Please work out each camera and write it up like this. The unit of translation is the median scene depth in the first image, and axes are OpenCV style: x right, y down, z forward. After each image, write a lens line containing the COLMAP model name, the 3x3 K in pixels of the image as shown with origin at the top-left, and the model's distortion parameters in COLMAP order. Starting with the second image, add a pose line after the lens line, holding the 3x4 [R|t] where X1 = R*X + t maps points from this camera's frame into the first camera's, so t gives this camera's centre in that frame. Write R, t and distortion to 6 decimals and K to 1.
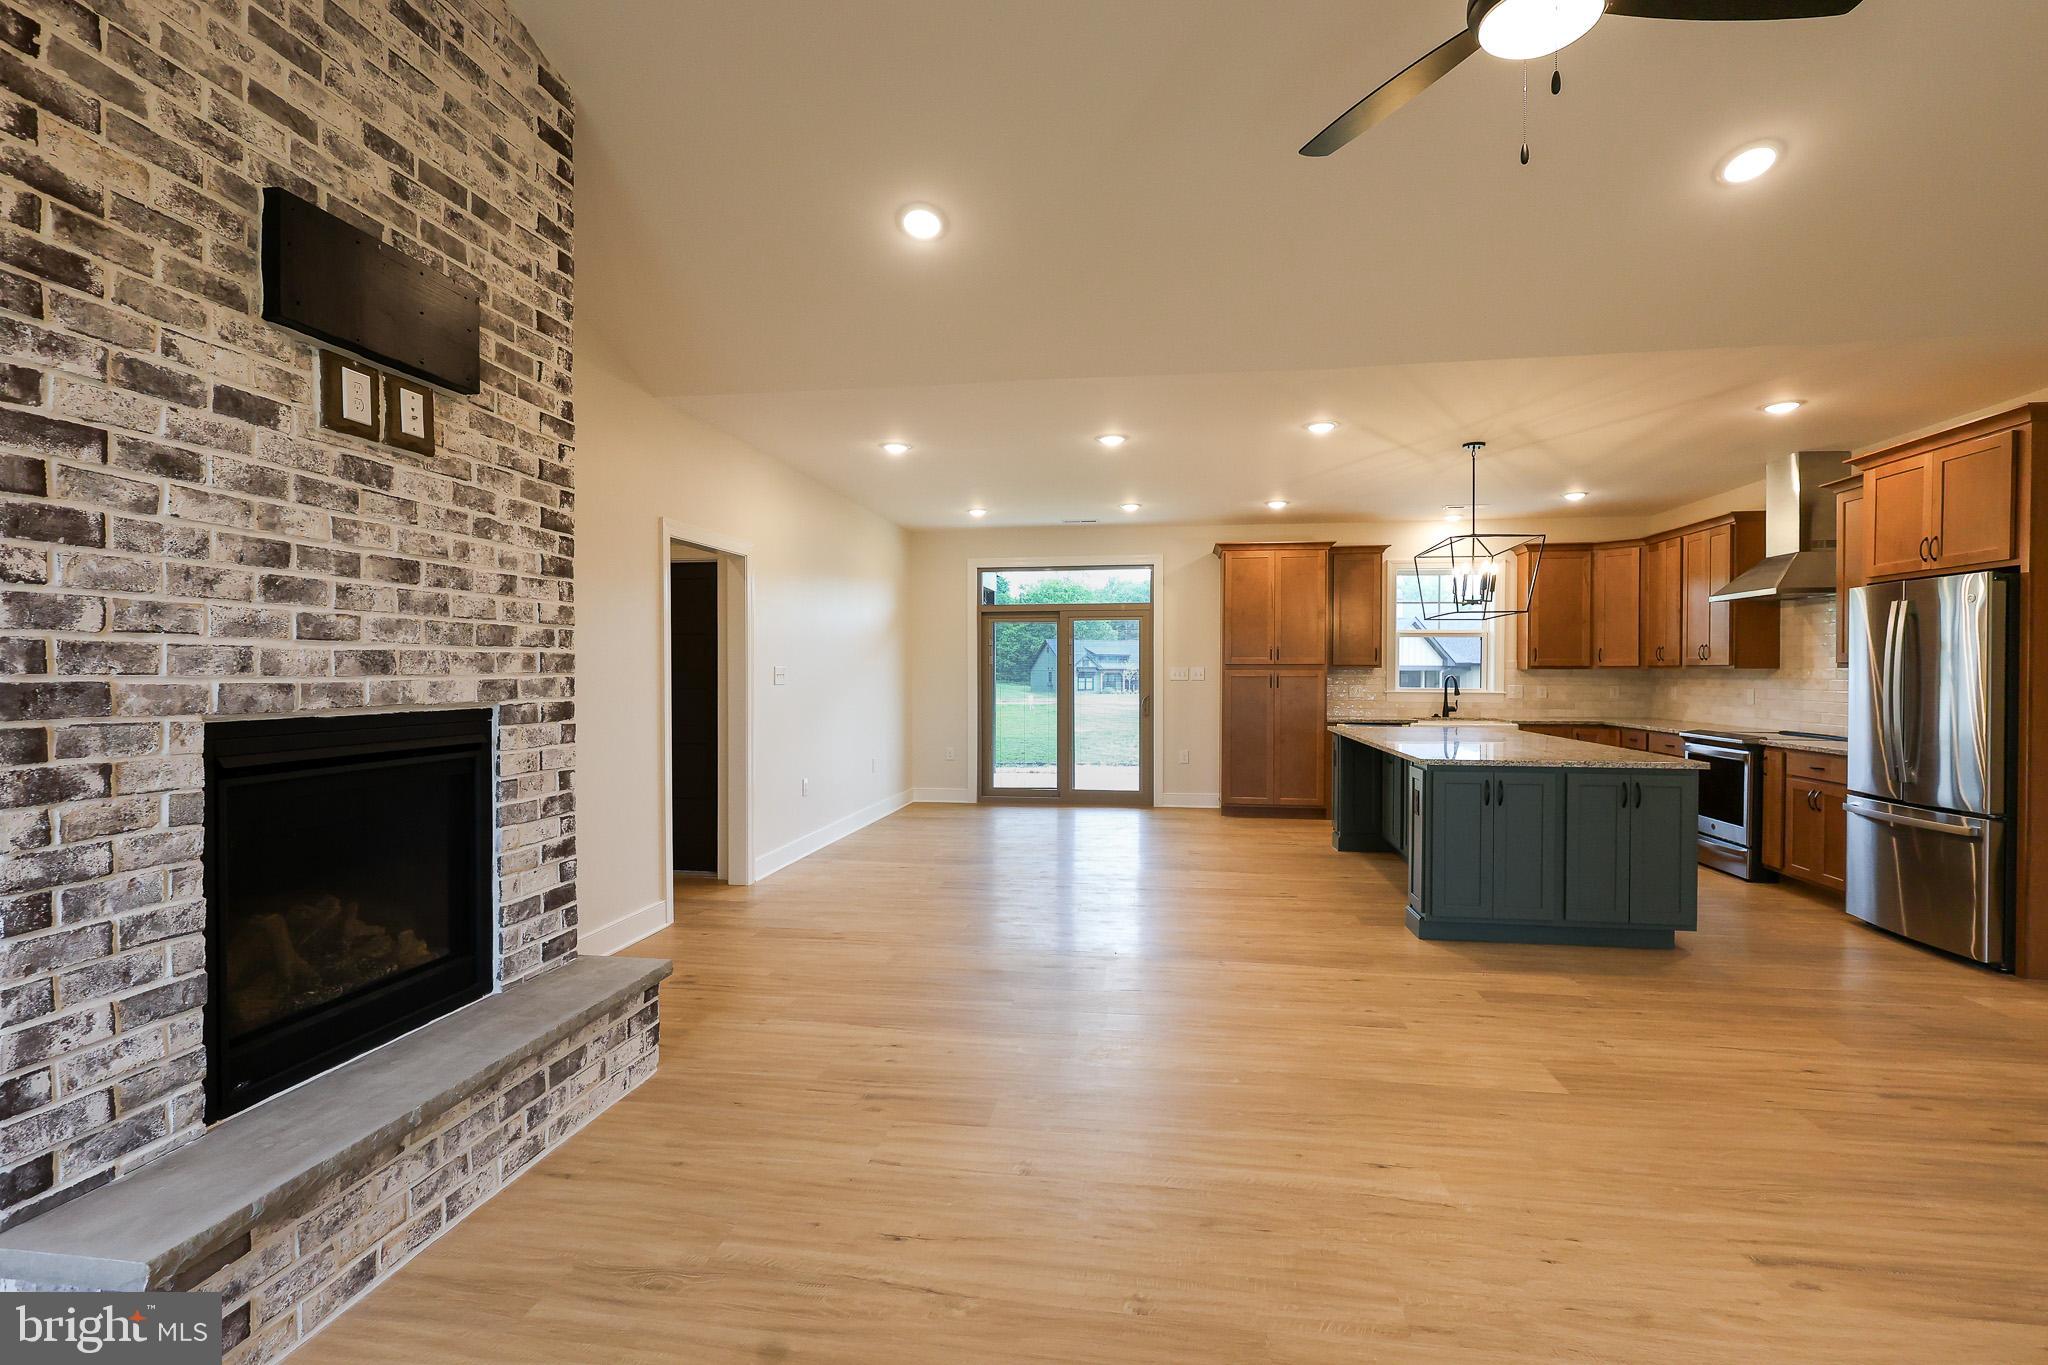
lens RADIAL K [[961.4, 0, 1010.7], [0, 961.4, 681.5], [0, 0, 1]] dist [-0.003871, 0.001793]
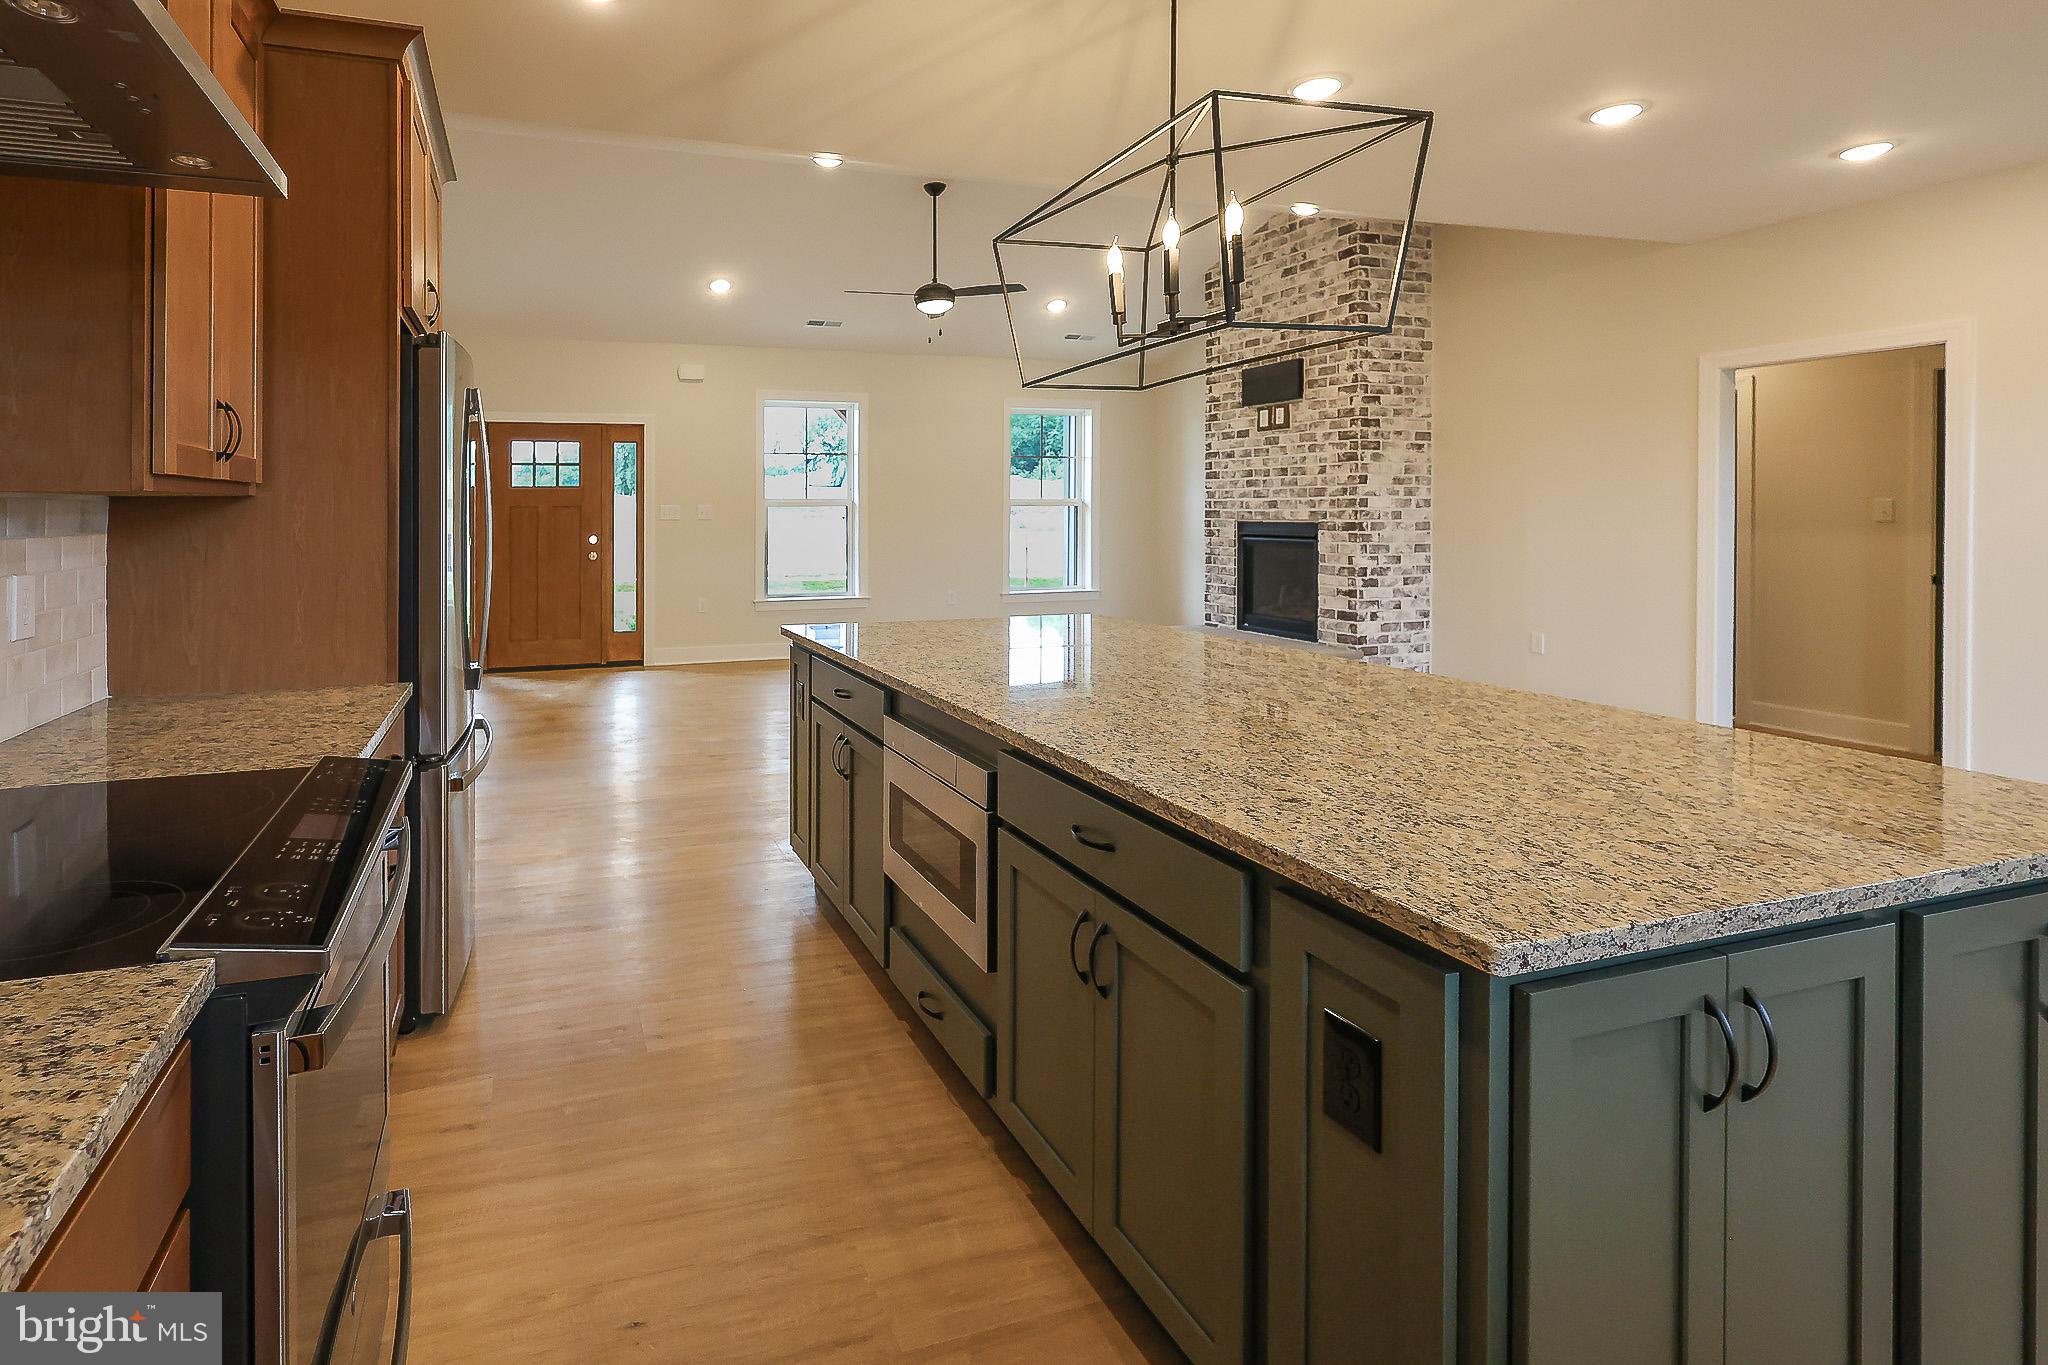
lens RADIAL K [[1030.8, 0, 857.4], [0, 1030.8, 523.2], [0, 0, 1]] dist [0.005814, -0.001614]
pose [[-0.888252, 0.007074, -0.459302, 0.888480], [-0.003870, 0.999731, 0.022882, -0.013686], [0.459340, 0.022103, -0.887985, 1.480462]]
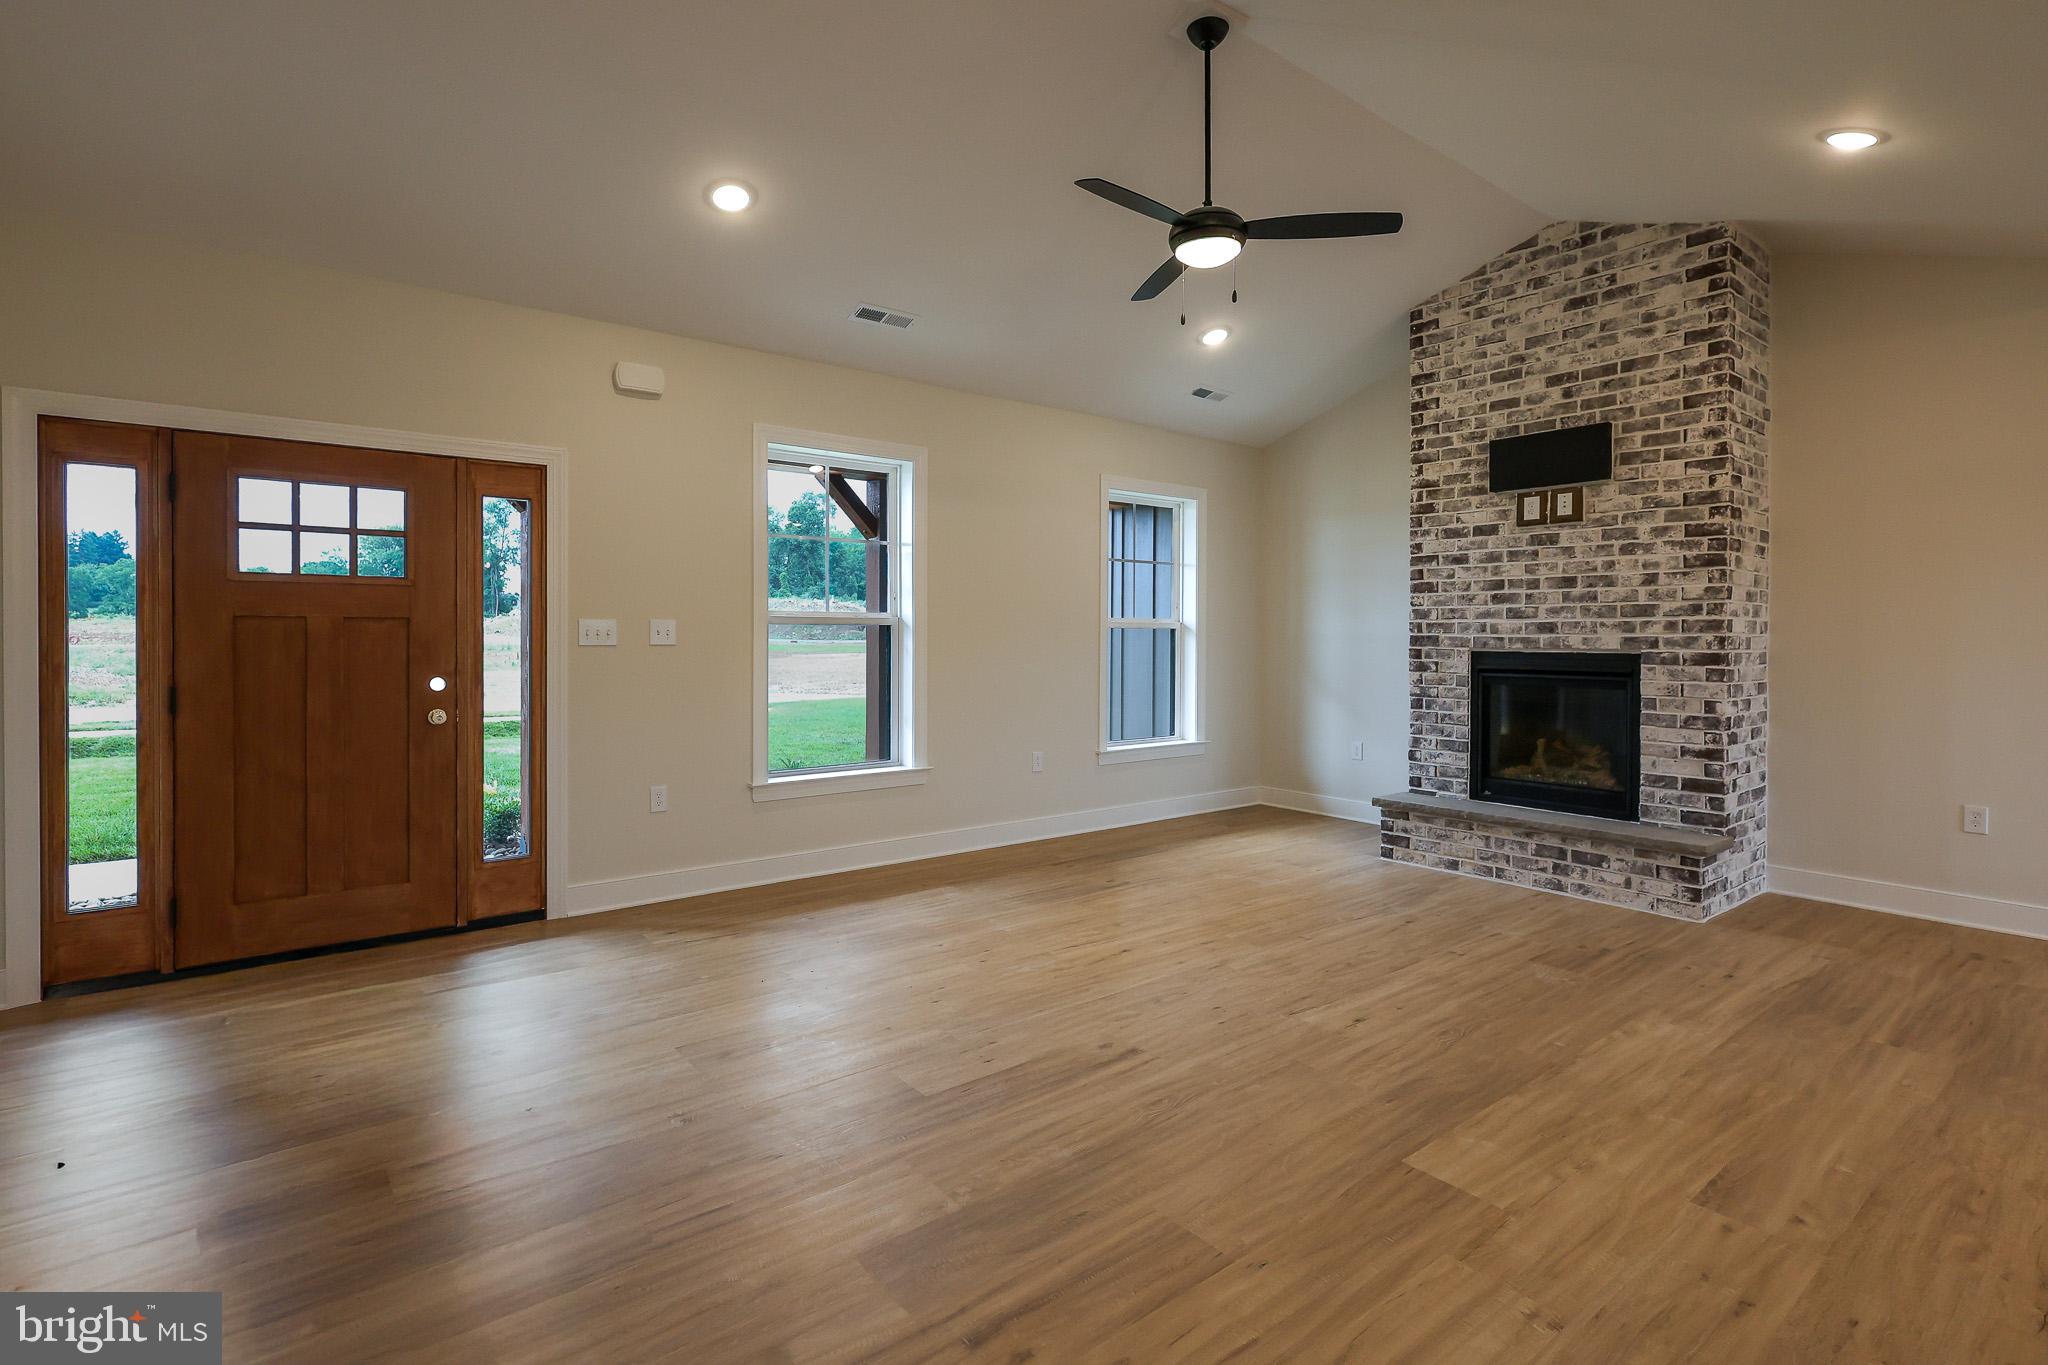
lens RADIAL K [[961.4, 0, 1049.6], [0, 961.4, 649.4], [0, 0, 1]] dist [-0.003871, 0.001793]
pose [[-0.665769, 0.003603, -0.746149, 0.759395], [-0.013933, 0.999754, 0.017259, 0.003168], [0.746028, 0.021887, -0.665555, 0.728630]]
